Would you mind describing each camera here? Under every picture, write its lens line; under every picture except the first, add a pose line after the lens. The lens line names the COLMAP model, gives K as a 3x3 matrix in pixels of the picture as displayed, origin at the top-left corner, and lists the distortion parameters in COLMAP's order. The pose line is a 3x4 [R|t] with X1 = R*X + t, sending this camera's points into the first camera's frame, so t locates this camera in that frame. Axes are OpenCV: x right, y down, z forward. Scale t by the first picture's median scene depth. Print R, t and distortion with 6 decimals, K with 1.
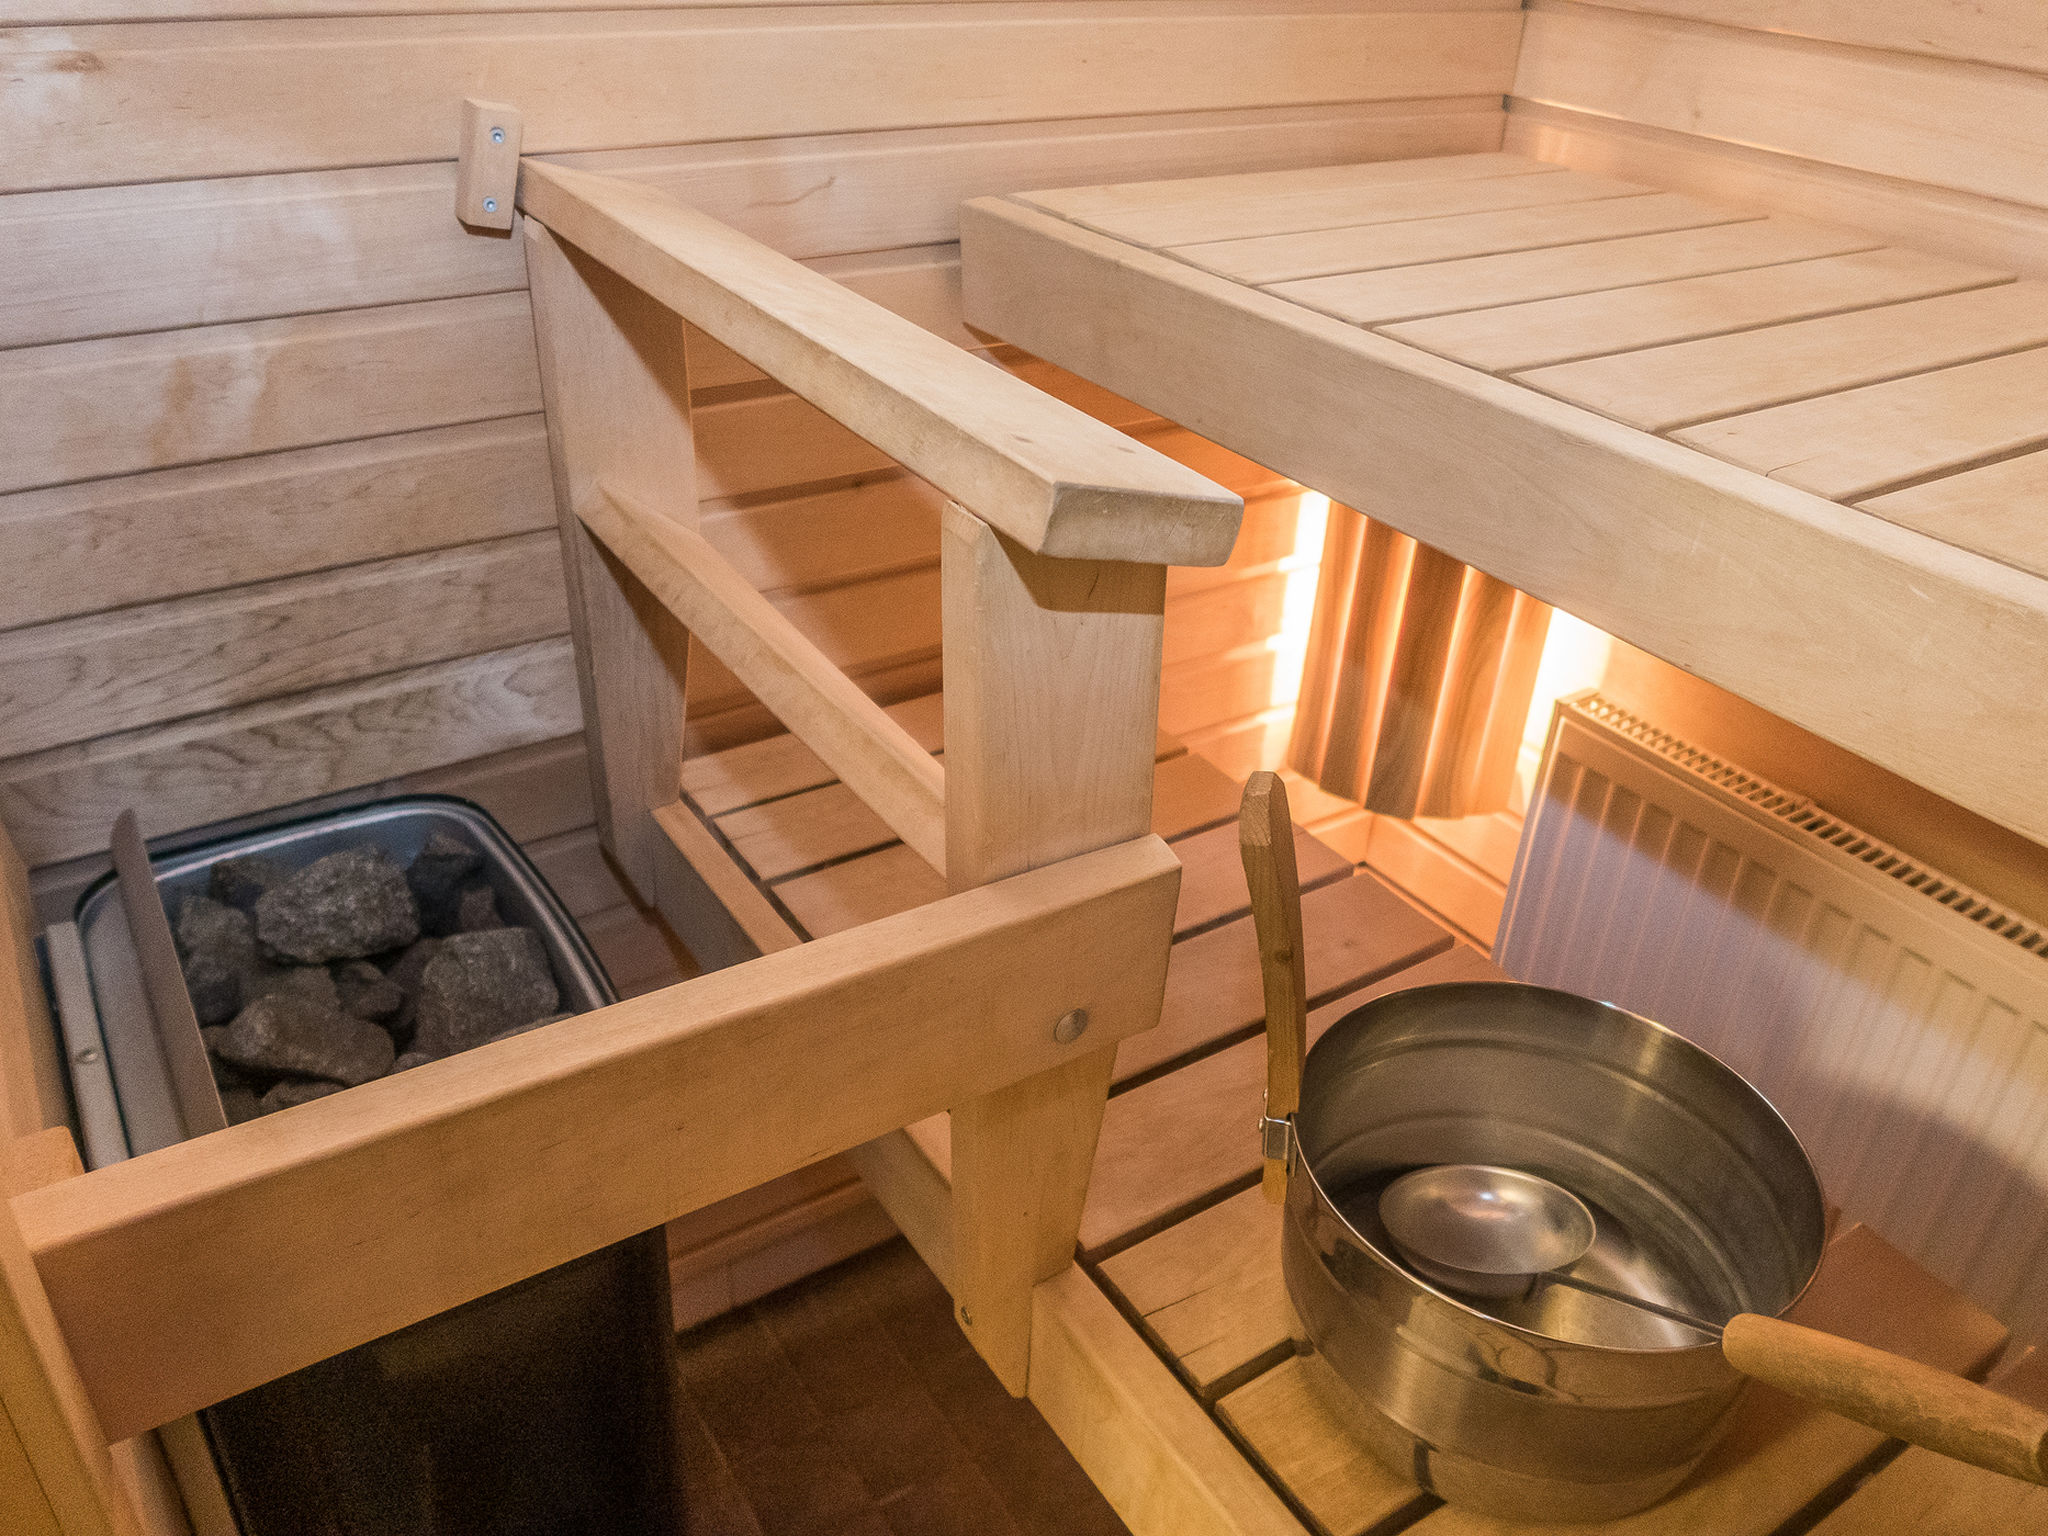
lens RADIAL K [[1569.0, 0, 1024.0], [0, 1569.0, 768.0], [0, 0, 1]] dist [-0.026132, 0.005889]
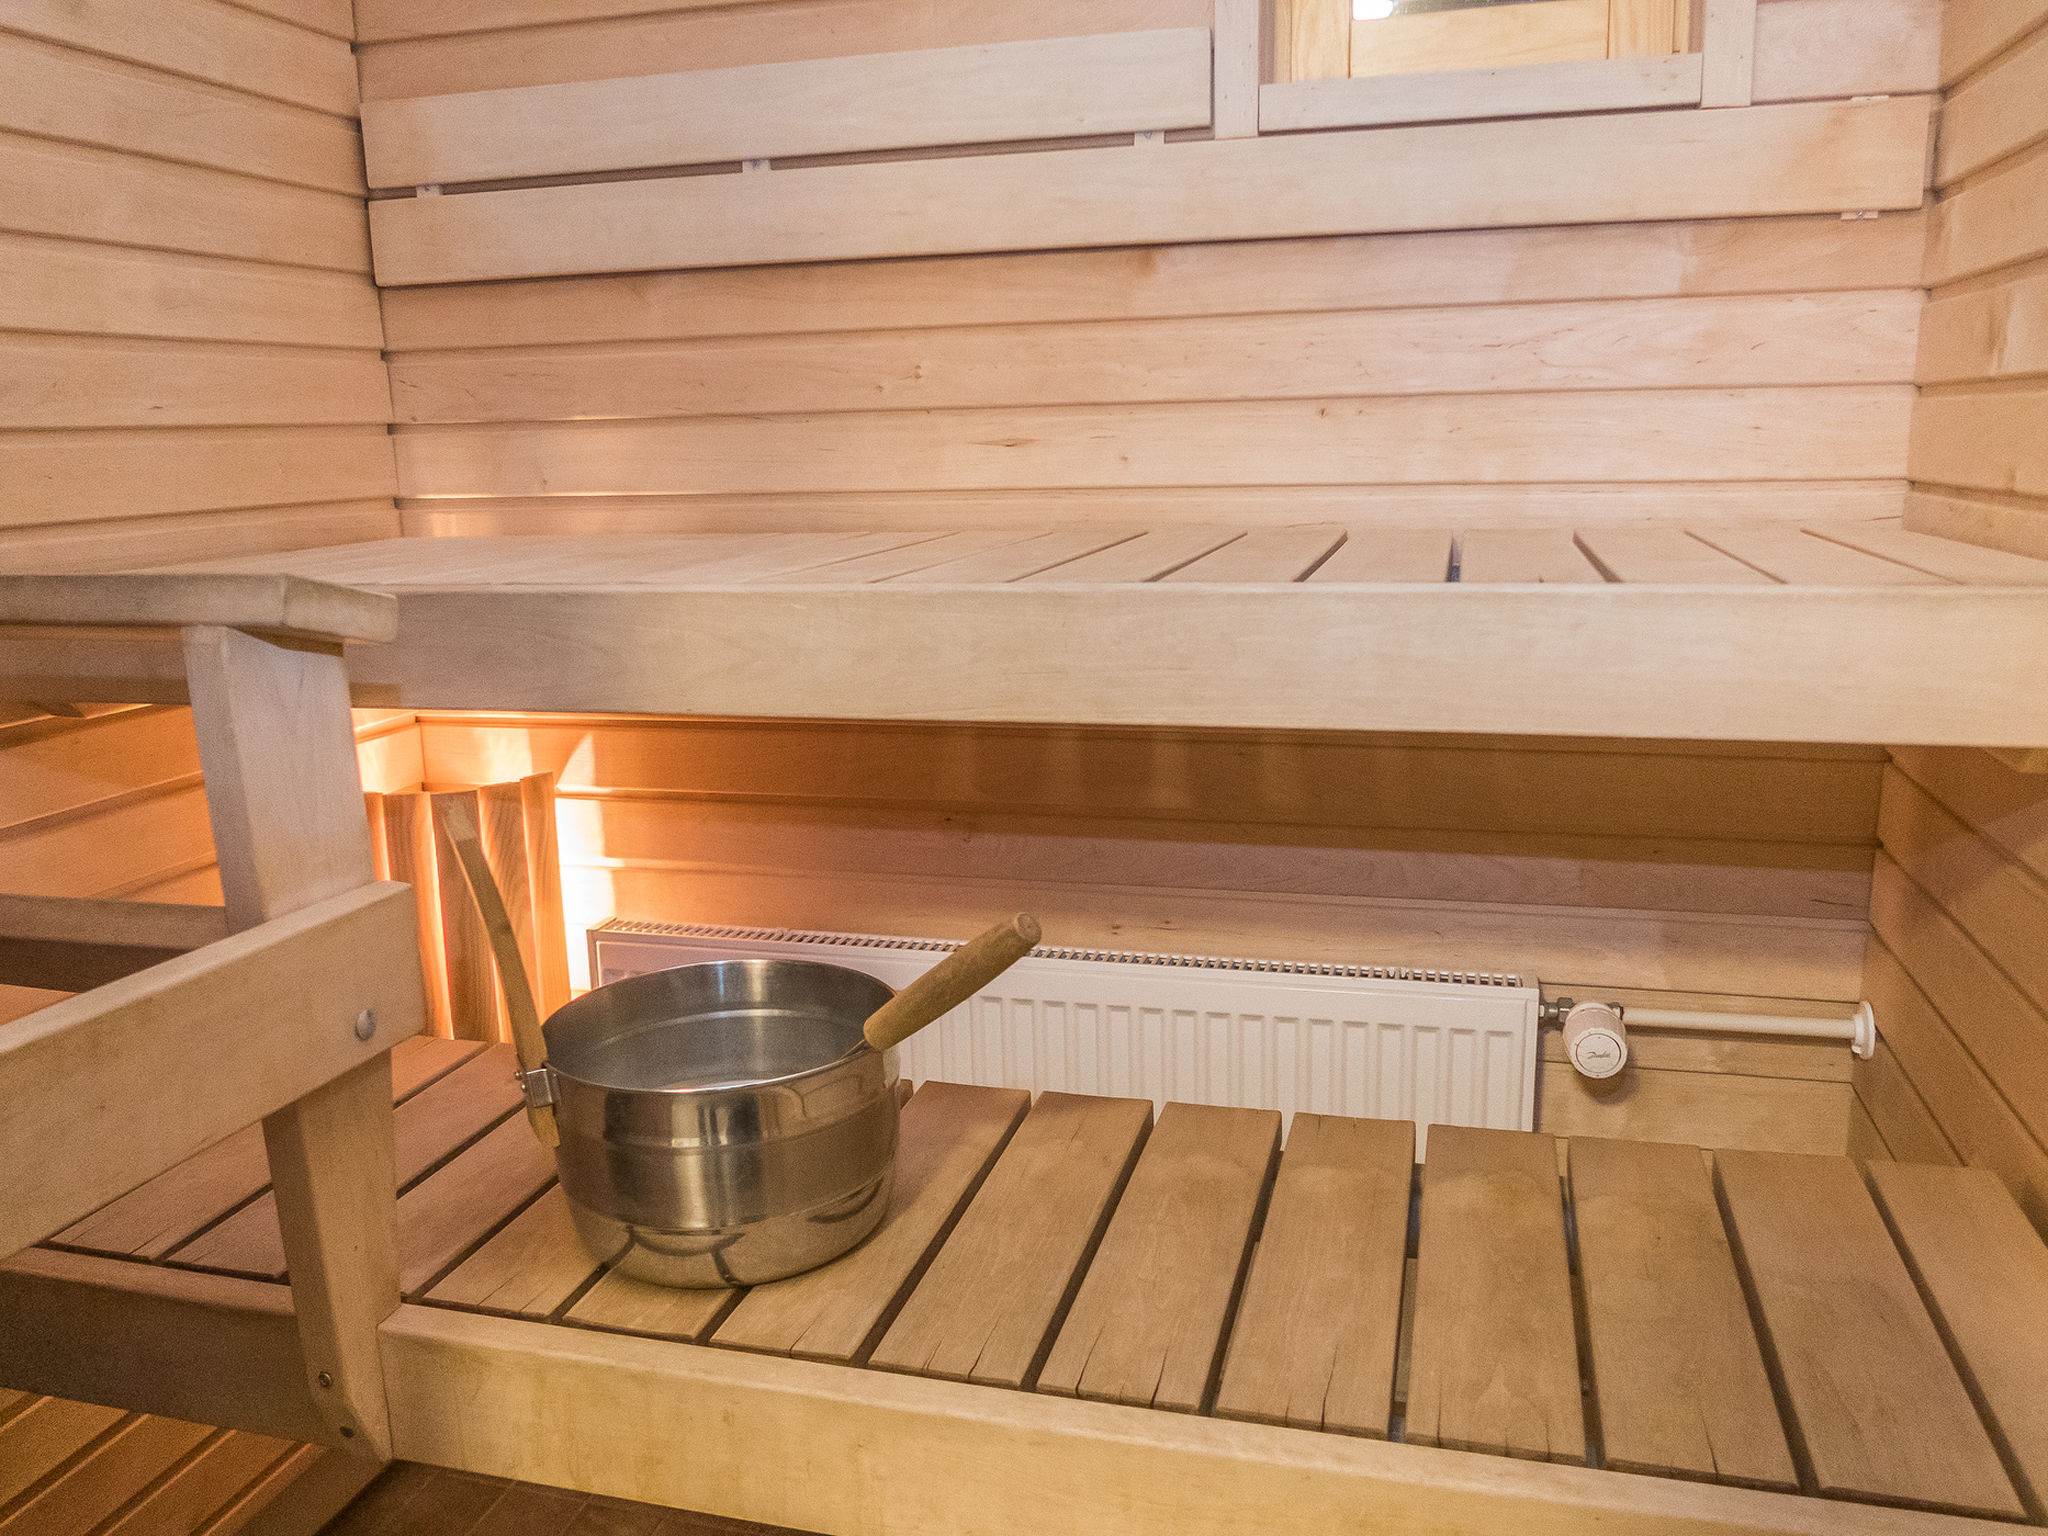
lens RADIAL K [[1569.0, 0, 1024.0], [0, 1569.0, 768.0], [0, 0, 1]] dist [-0.026132, 0.005889]
pose [[0.746278, -0.199231, 0.635120, -0.273168], [0.392996, 0.901982, -0.178834, 0.334616], [-0.537237, 0.383060, 0.751426, -0.272572]]
